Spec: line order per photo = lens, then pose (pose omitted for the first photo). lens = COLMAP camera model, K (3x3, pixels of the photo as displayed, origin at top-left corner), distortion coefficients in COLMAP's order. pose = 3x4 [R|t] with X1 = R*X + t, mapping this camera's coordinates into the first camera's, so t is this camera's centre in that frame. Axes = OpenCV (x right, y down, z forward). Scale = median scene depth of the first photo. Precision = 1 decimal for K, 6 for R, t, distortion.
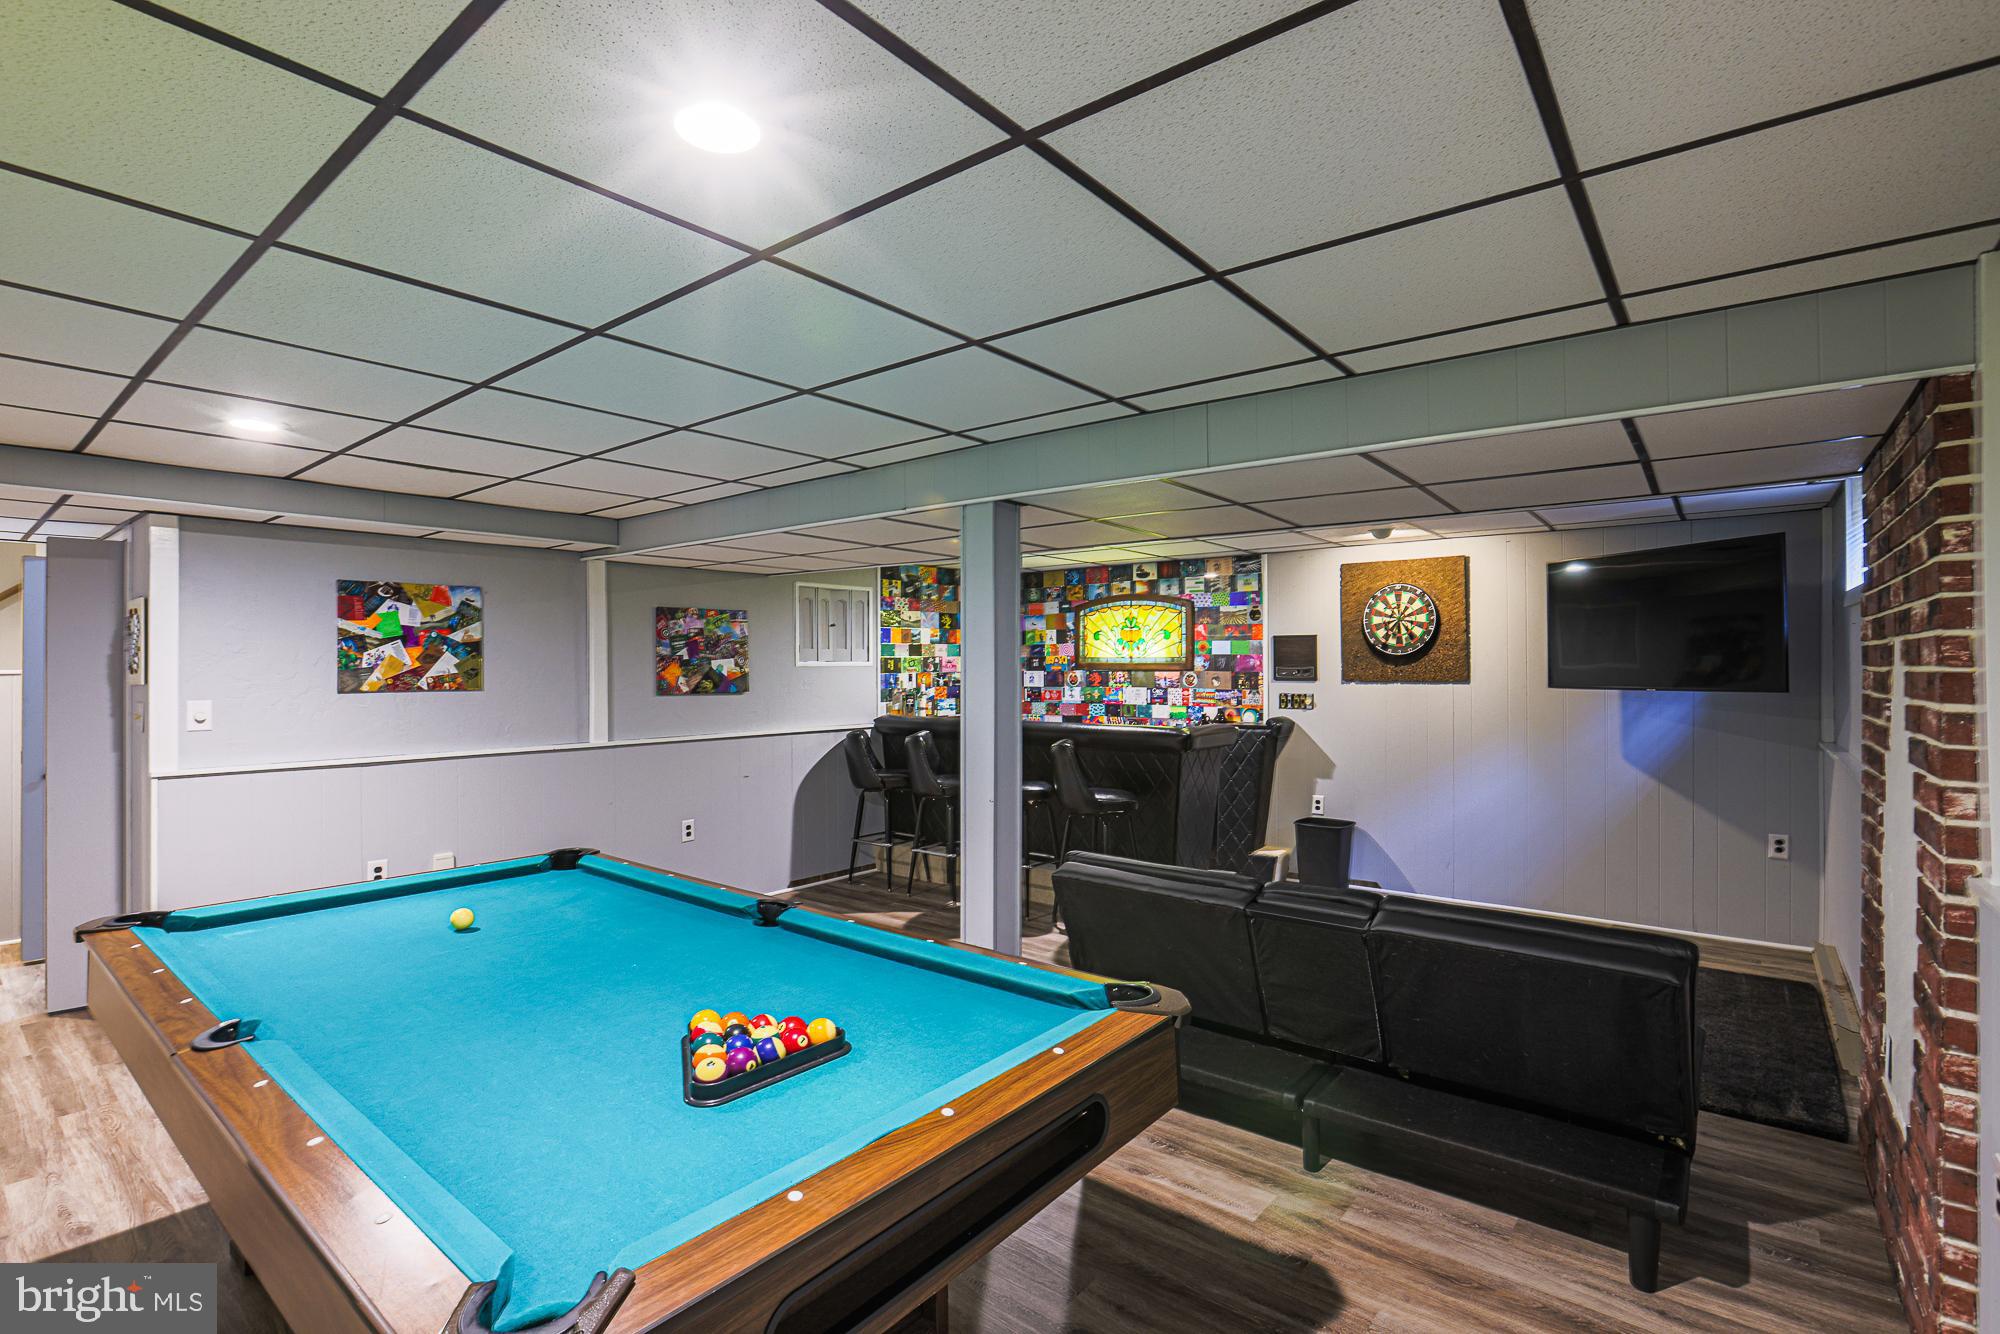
lens RADIAL K [[923.5, 0, 1003.2], [0, 923.5, 660.8], [0, 0, 1]] dist [-0.055867, 0.018123]
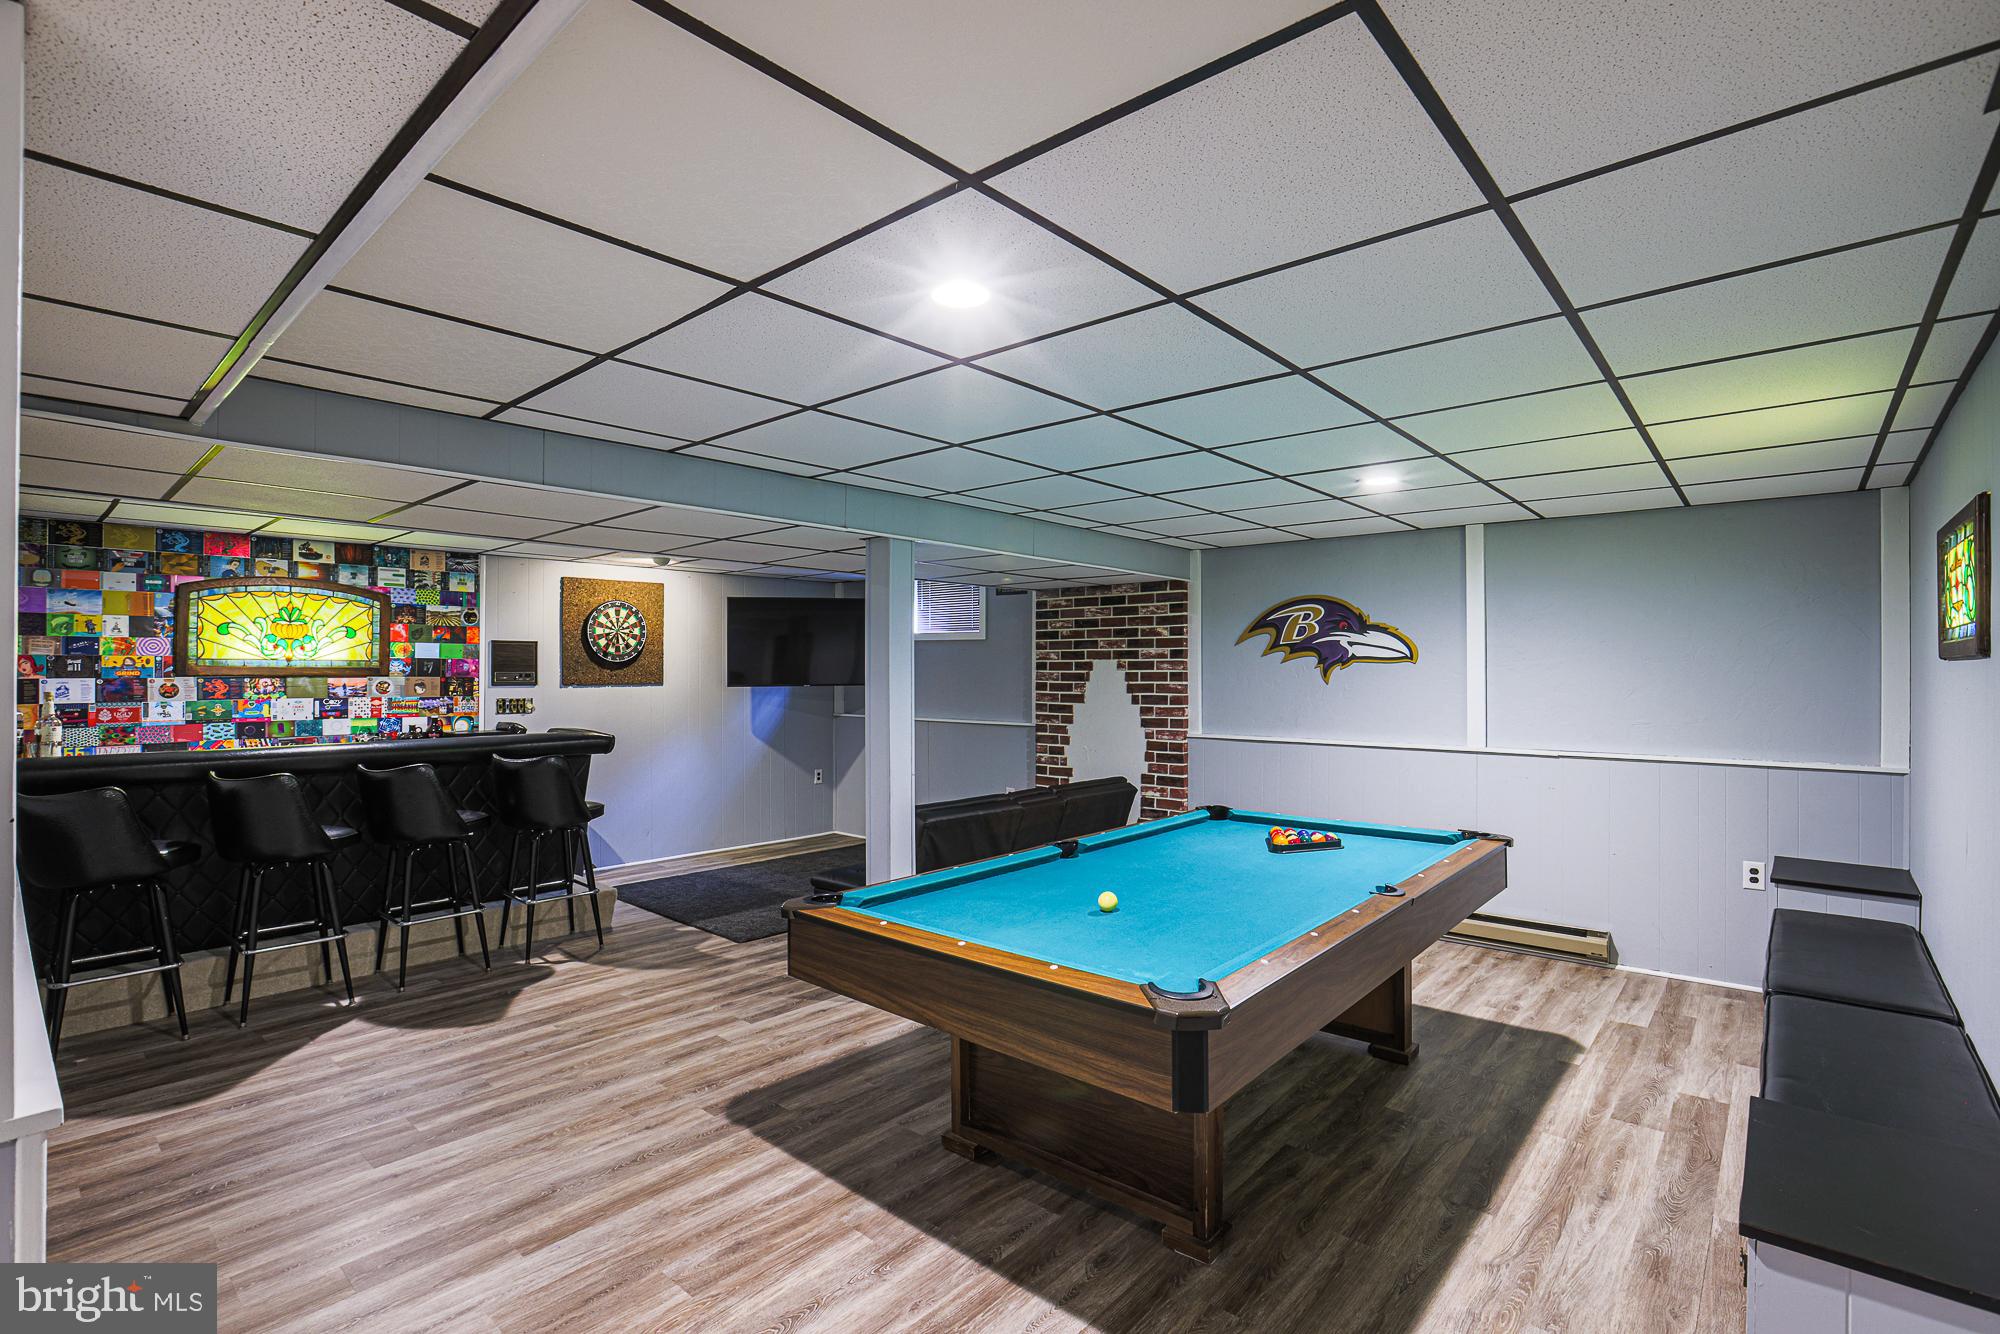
lens RADIAL K [[923.5, 0, 1002.7], [0, 923.5, 672.4], [0, 0, 1]] dist [-0.055867, 0.018123]
pose [[0.052032, 0.000910, 0.998645, -0.597796], [-0.005354, 0.999985, -0.000632, 0.004429], [-0.998631, -0.005314, 0.052036, 0.376451]]
